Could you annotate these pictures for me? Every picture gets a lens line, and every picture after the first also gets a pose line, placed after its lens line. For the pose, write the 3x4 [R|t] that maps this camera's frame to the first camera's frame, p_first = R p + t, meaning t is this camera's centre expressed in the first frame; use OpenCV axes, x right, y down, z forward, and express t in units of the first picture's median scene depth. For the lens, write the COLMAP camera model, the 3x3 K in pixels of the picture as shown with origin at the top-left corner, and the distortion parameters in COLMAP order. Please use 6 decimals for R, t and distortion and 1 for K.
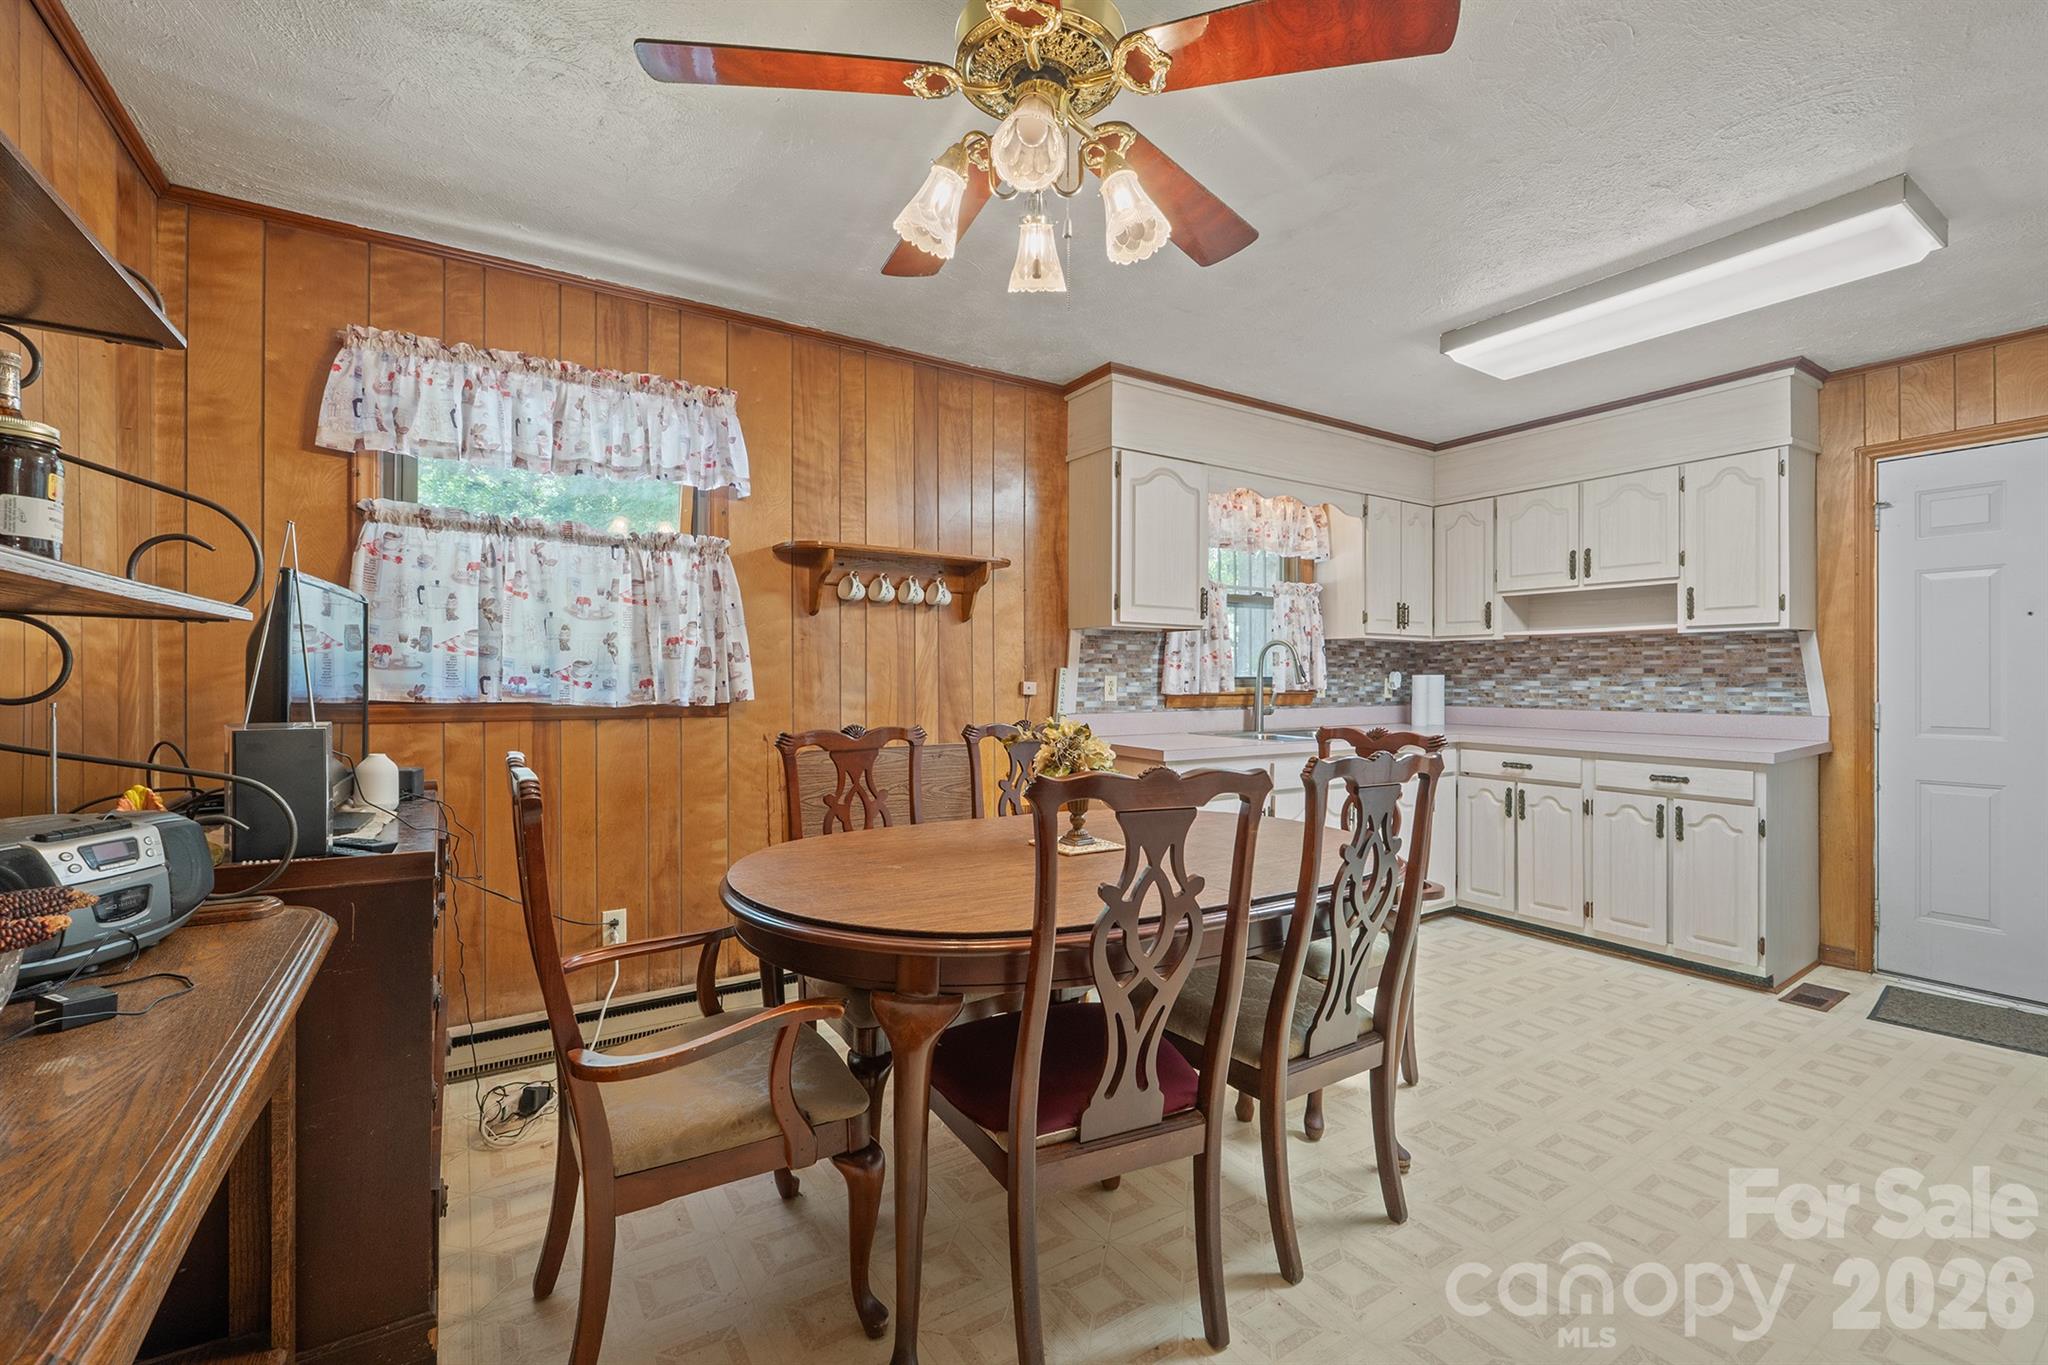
lens RADIAL K [[865.1, 0, 1021.8], [0, 865.1, 677.8], [0, 0, 1]] dist [-0.005442, -0.001283]
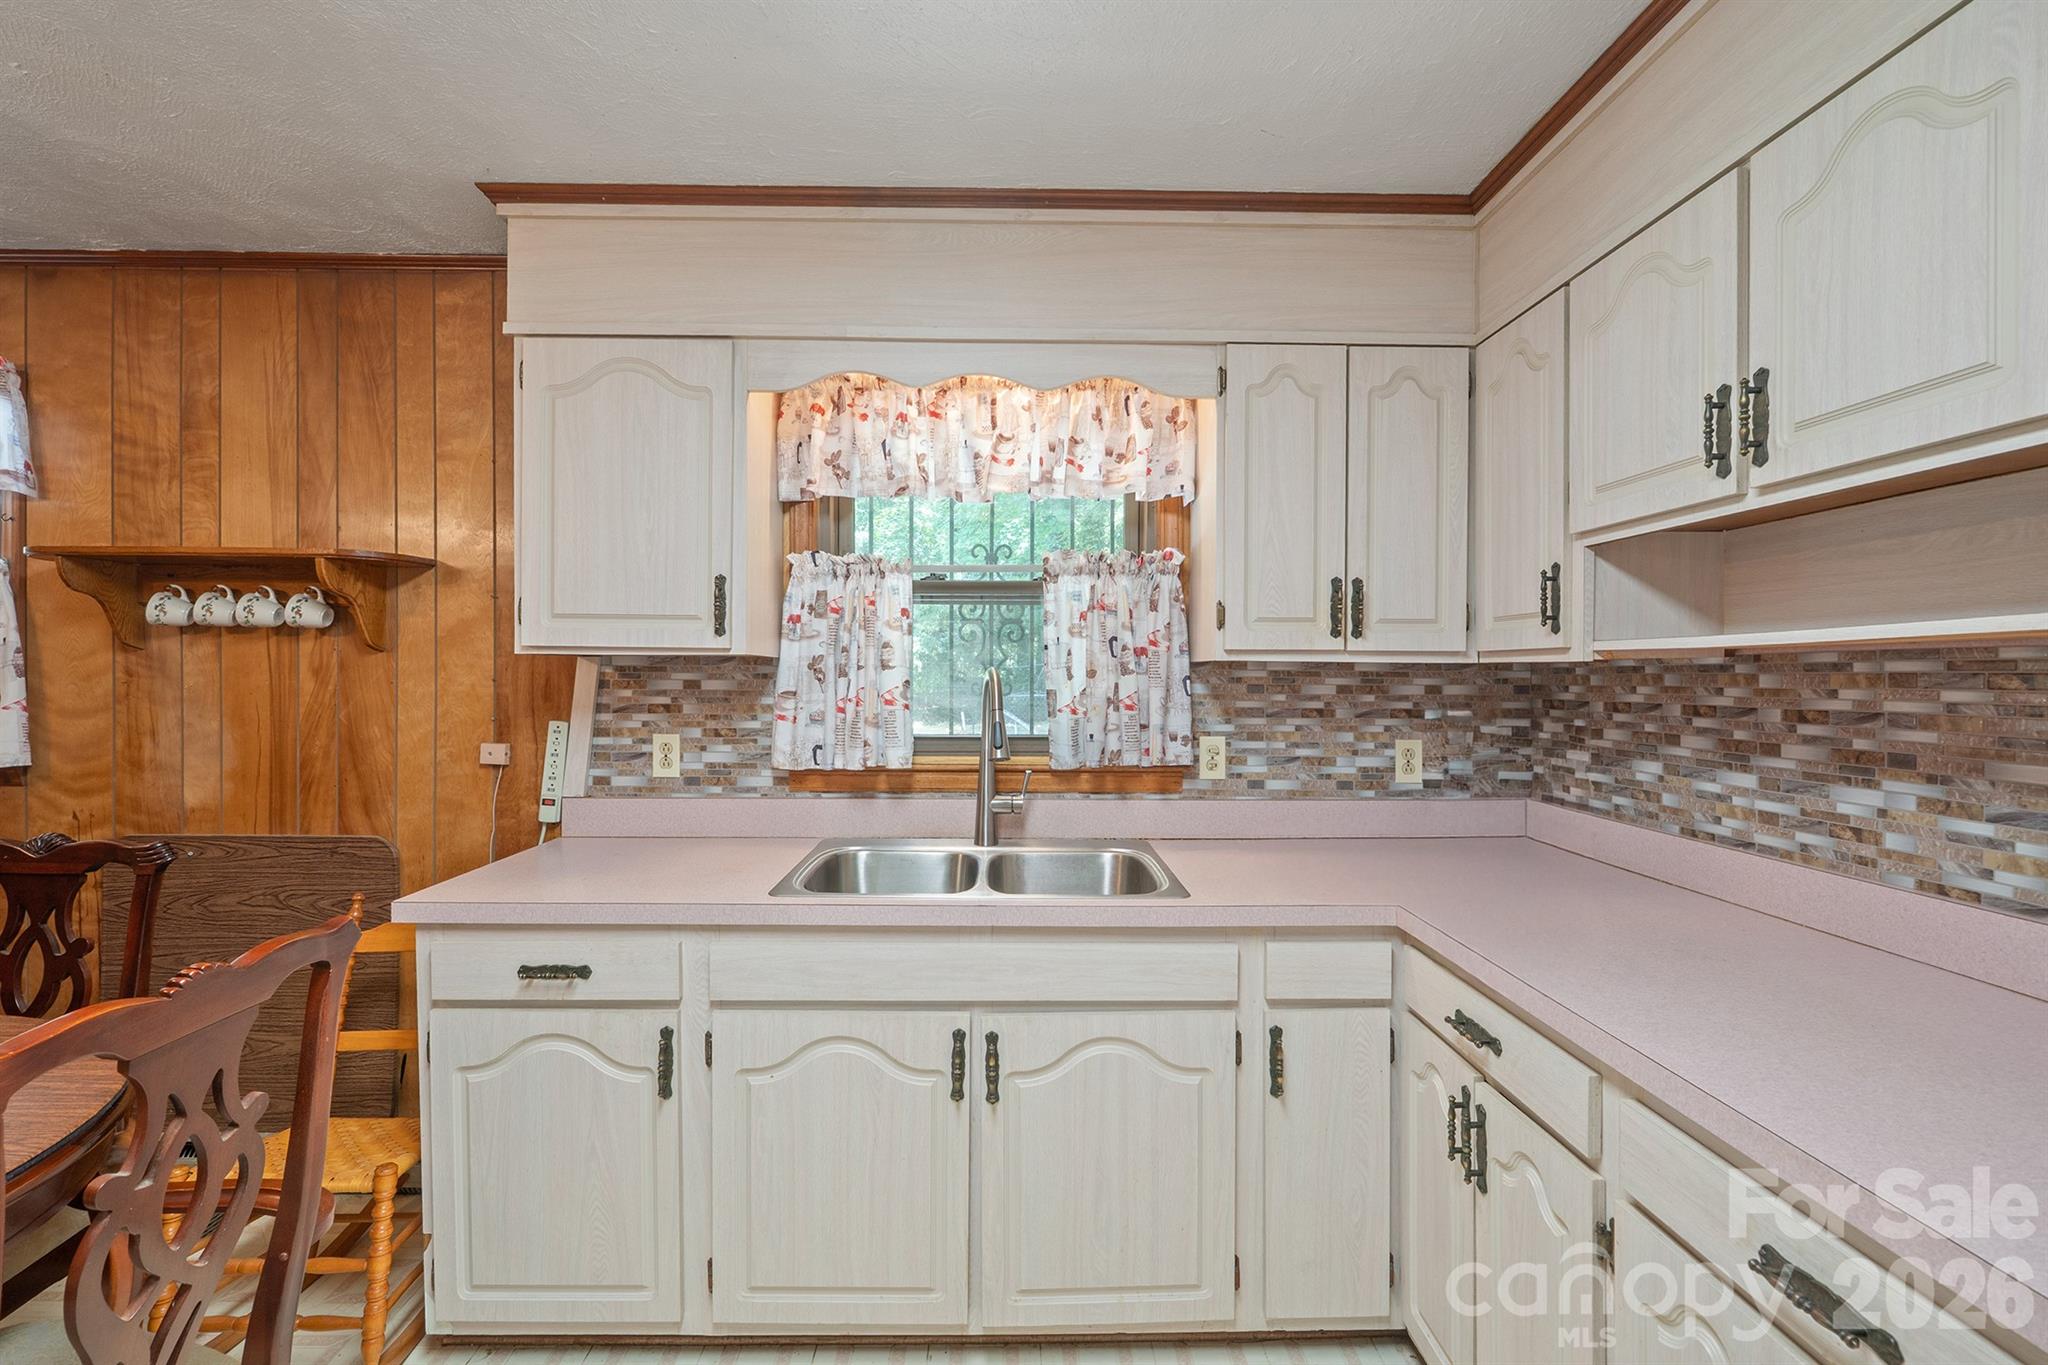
lens RADIAL K [[865.1, 0, 1027.5], [0, 865.1, 687.1], [0, 0, 1]] dist [-0.005442, -0.001283]
pose [[0.850601, 0.008967, -0.525735, 0.687281], [-0.004177, 0.999938, 0.010298, -0.045576], [0.525795, -0.006564, 0.850586, 0.698399]]
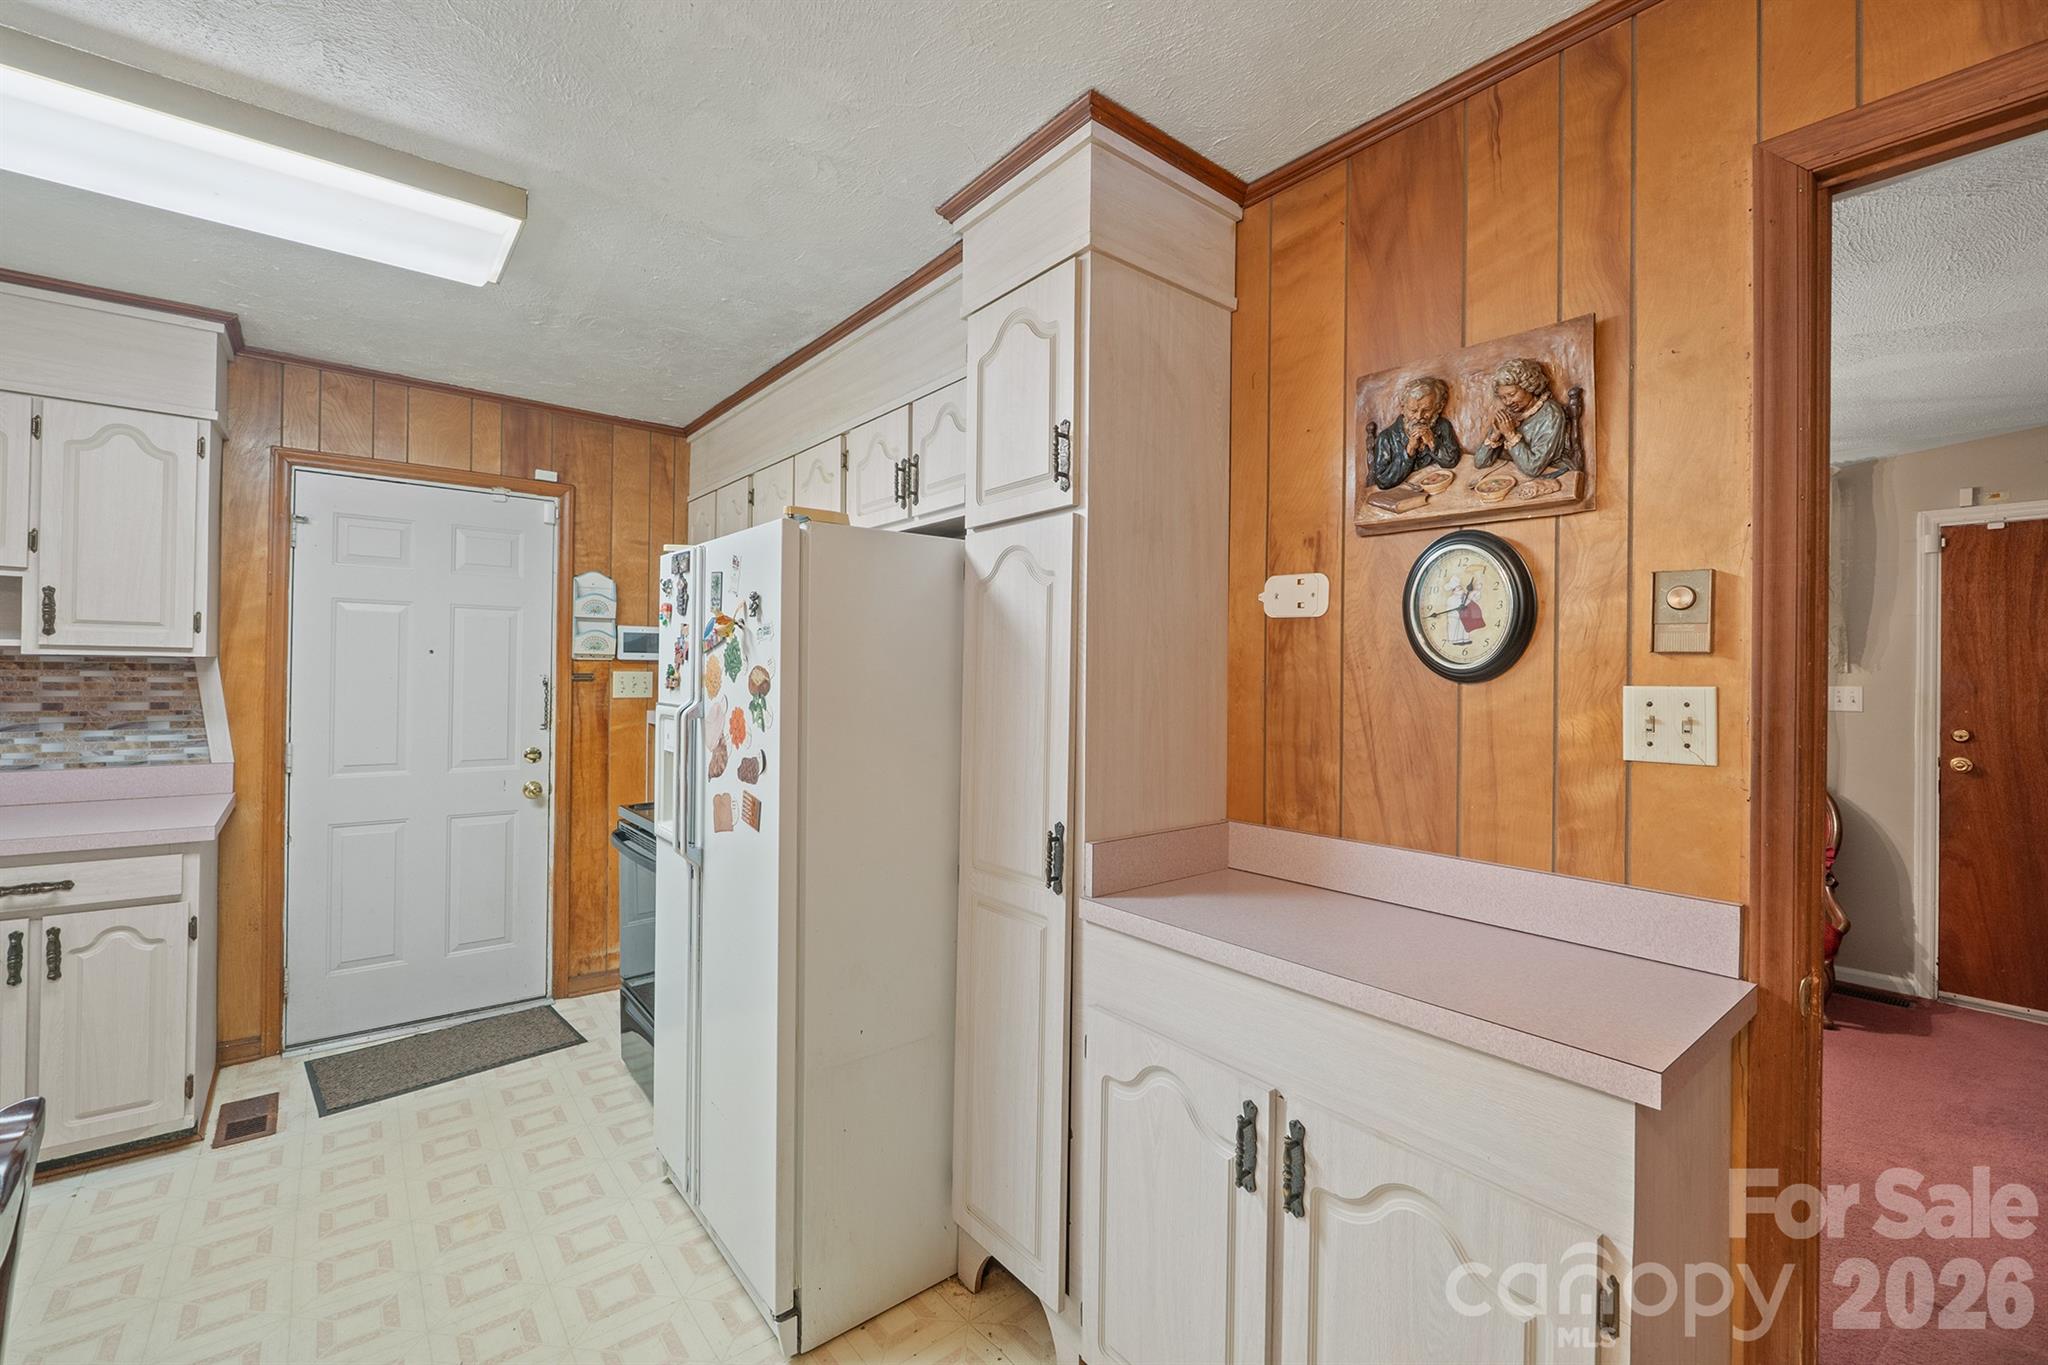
lens RADIAL K [[865.1, 0, 1029.8], [0, 865.1, 670.7], [0, 0, 1]] dist [-0.005442, -0.001283]
pose [[-0.104883, 0.001618, 0.994483, 0.042732], [-0.014341, 0.999892, -0.003139, -0.051872], [-0.994381, -0.014591, -0.104849, 0.335856]]
